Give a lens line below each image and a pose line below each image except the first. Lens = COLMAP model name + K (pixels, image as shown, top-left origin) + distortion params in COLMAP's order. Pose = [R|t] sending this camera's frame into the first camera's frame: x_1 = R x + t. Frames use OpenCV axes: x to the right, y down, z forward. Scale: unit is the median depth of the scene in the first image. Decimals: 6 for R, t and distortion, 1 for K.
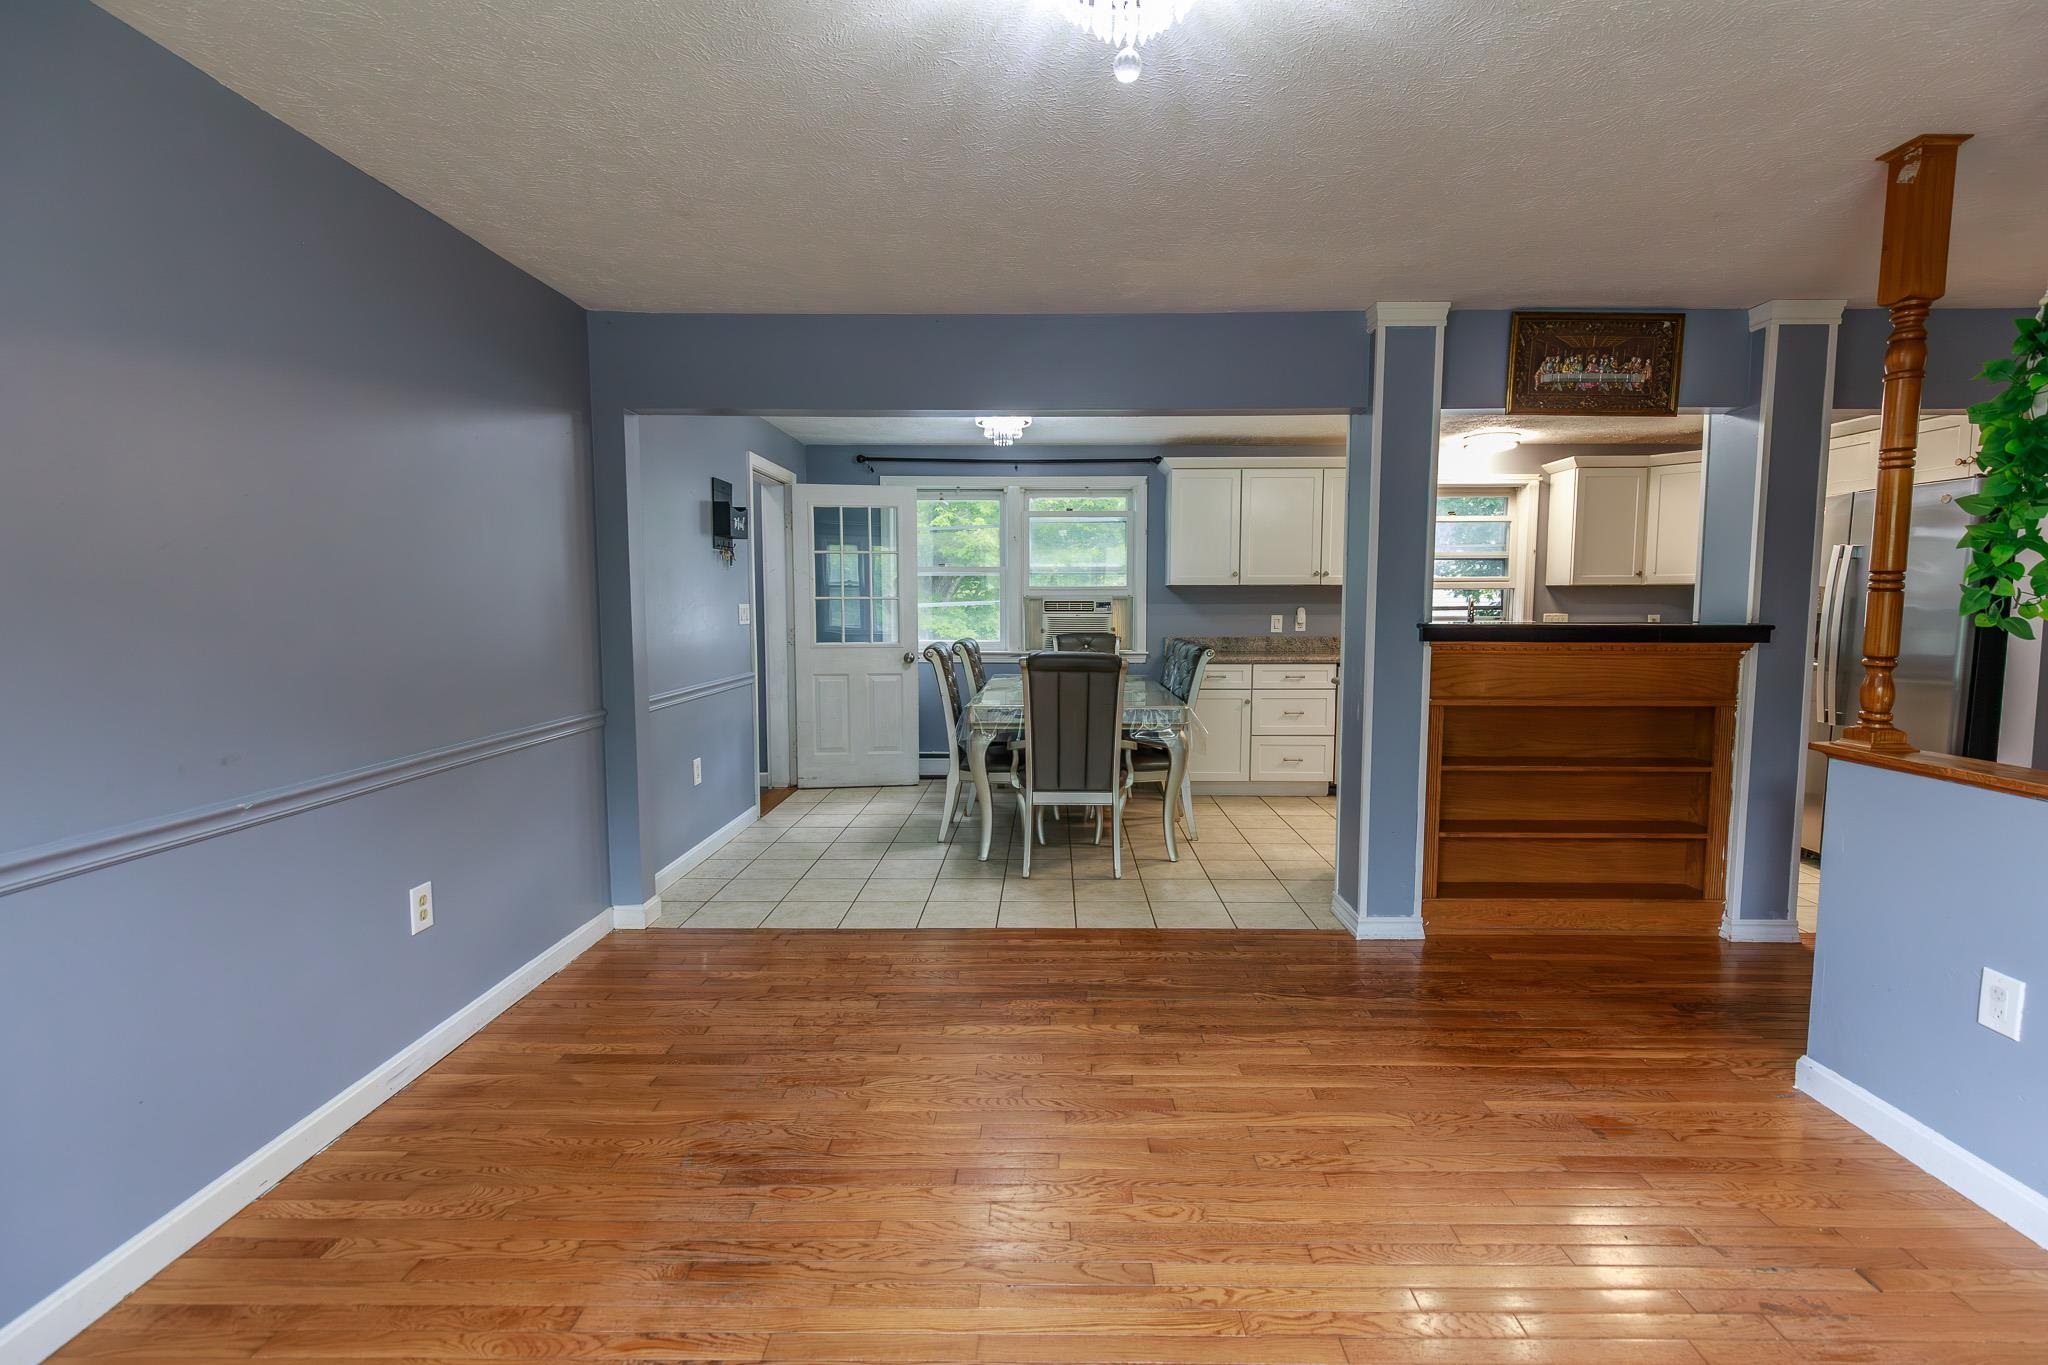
lens RADIAL K [[908.6, 0, 1039.8], [0, 908.6, 675.0], [0, 0, 1]] dist [0.008035, -0.001732]
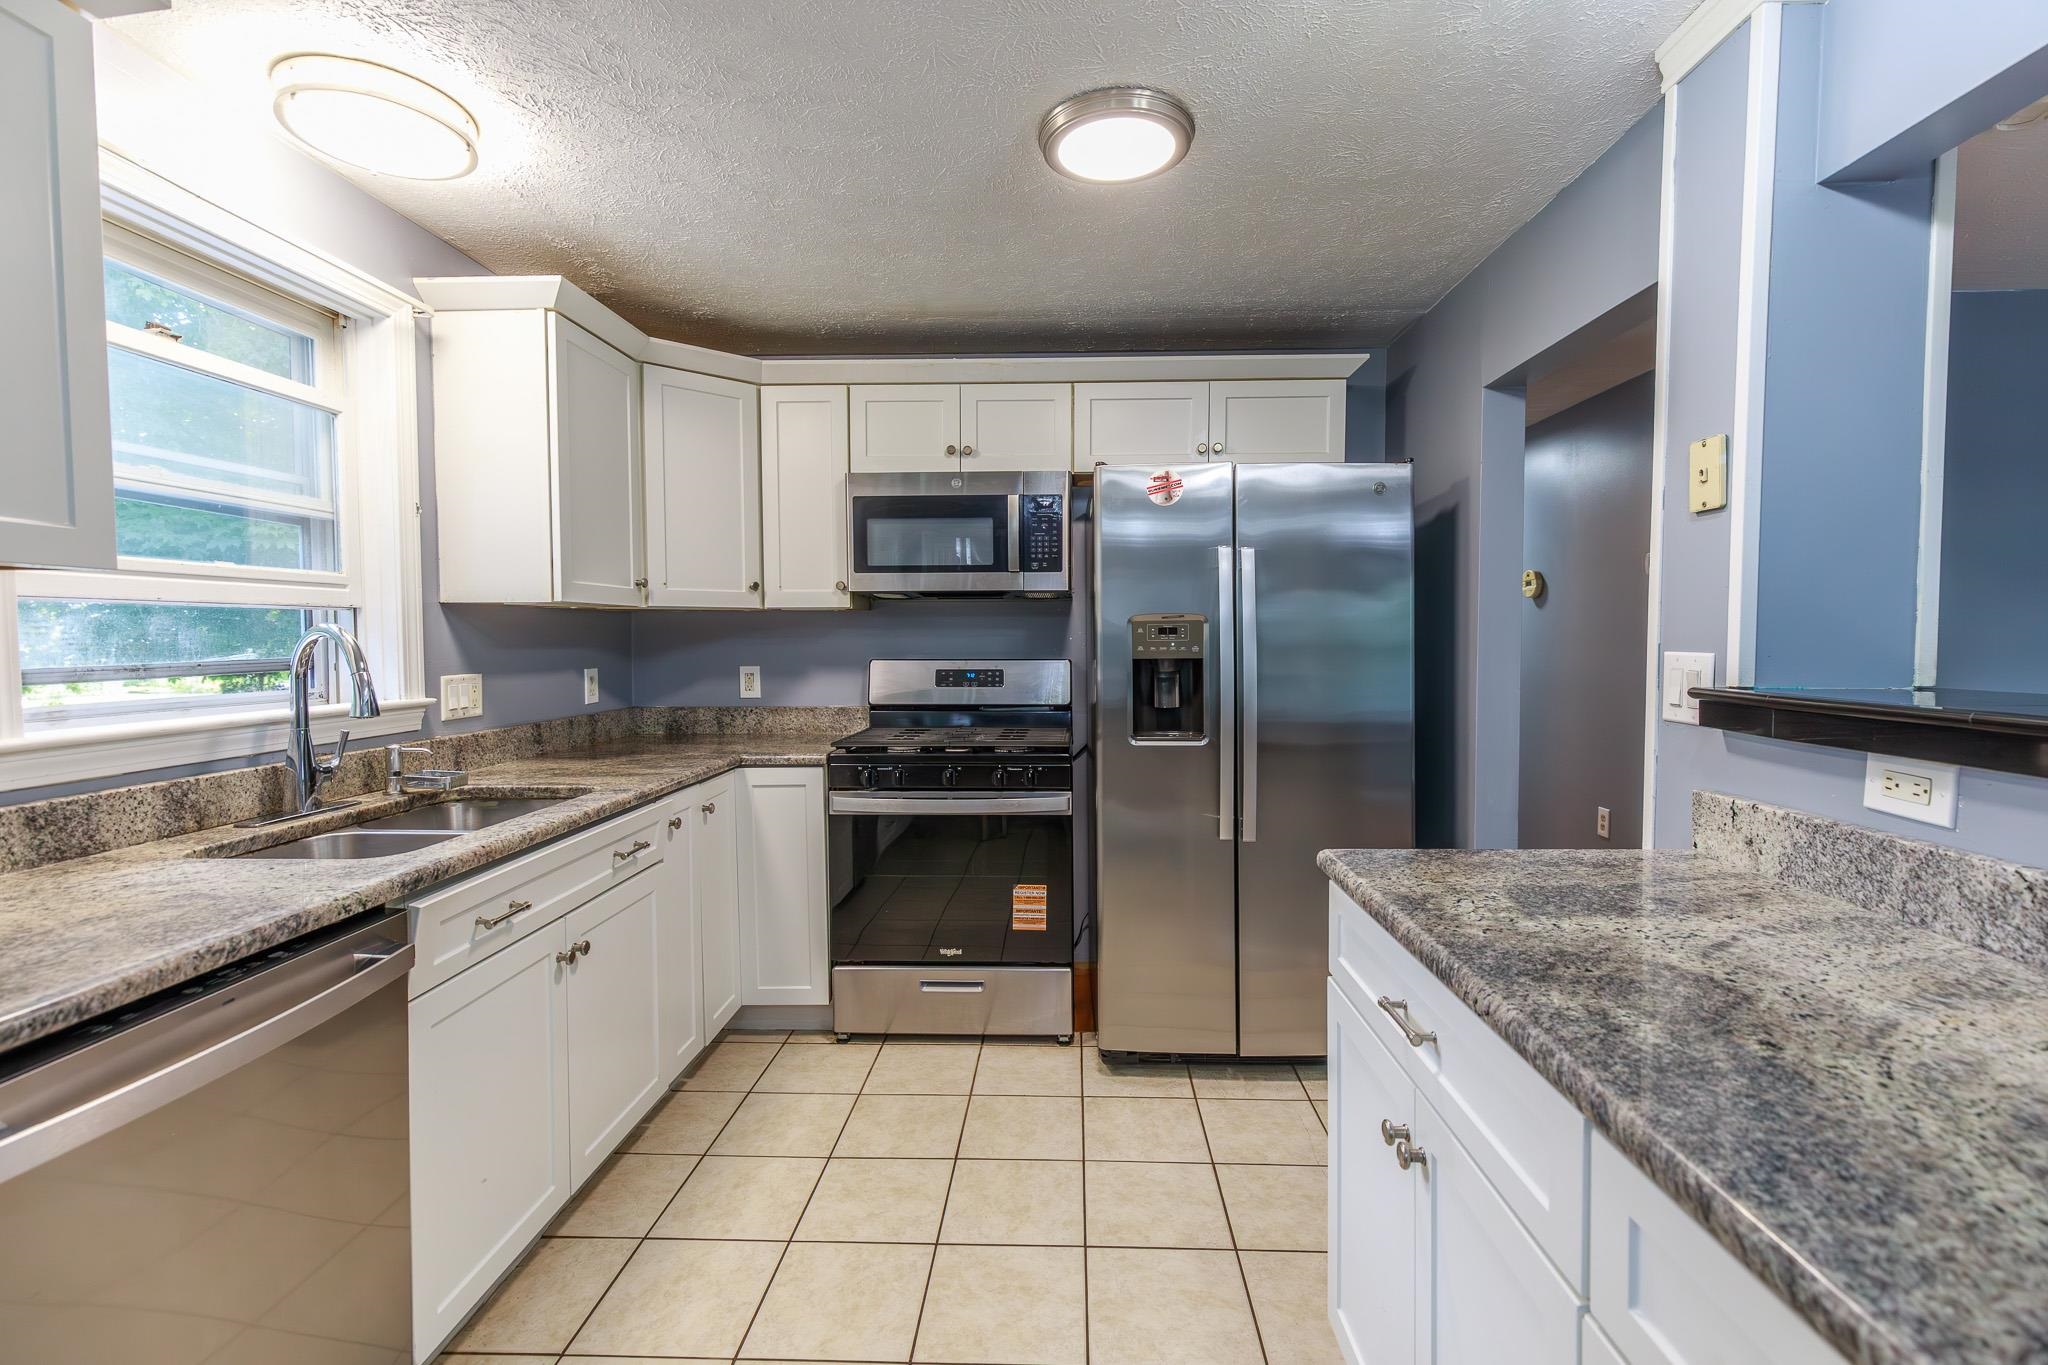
lens RADIAL K [[908.6, 0, 1043.2], [0, 908.6, 670.8], [0, 0, 1]] dist [0.008035, -0.001732]
pose [[0.020310, -0.039090, 0.999029, 0.301143], [0.087274, 0.995490, 0.037177, -0.105826], [-0.995977, 0.086435, 0.023630, 1.268234]]
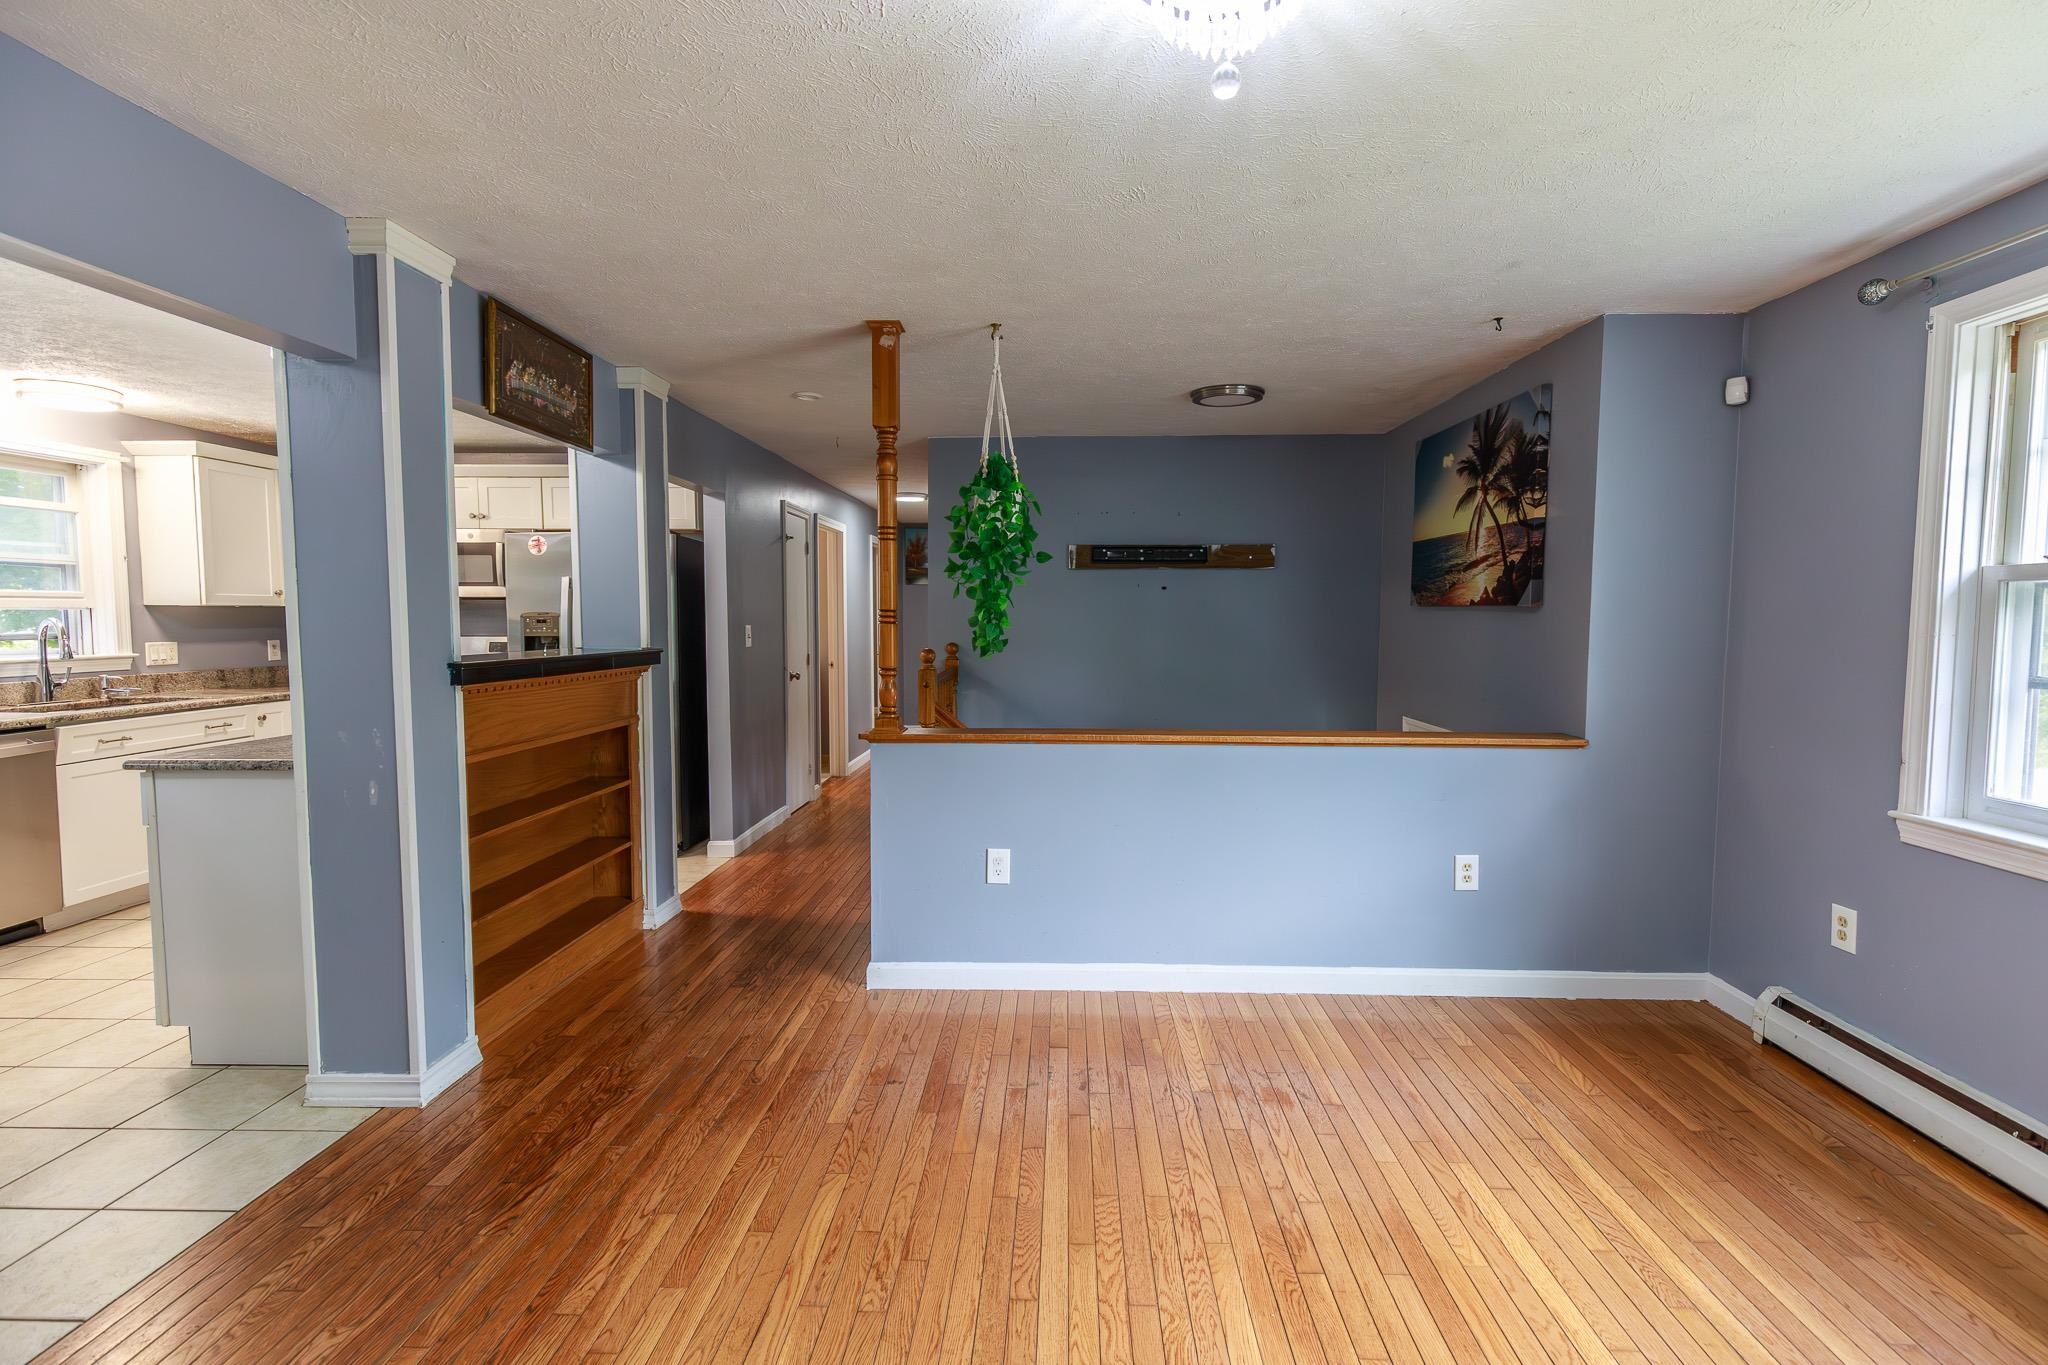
lens RADIAL K [[908.6, 0, 1041.6], [0, 908.6, 673.1], [0, 0, 1]] dist [0.008035, -0.001732]
pose [[0.018496, -0.063995, 0.997779, -0.312001], [0.082288, 0.994661, 0.062269, -0.049628], [-0.996437, 0.080953, 0.023663, 0.434674]]
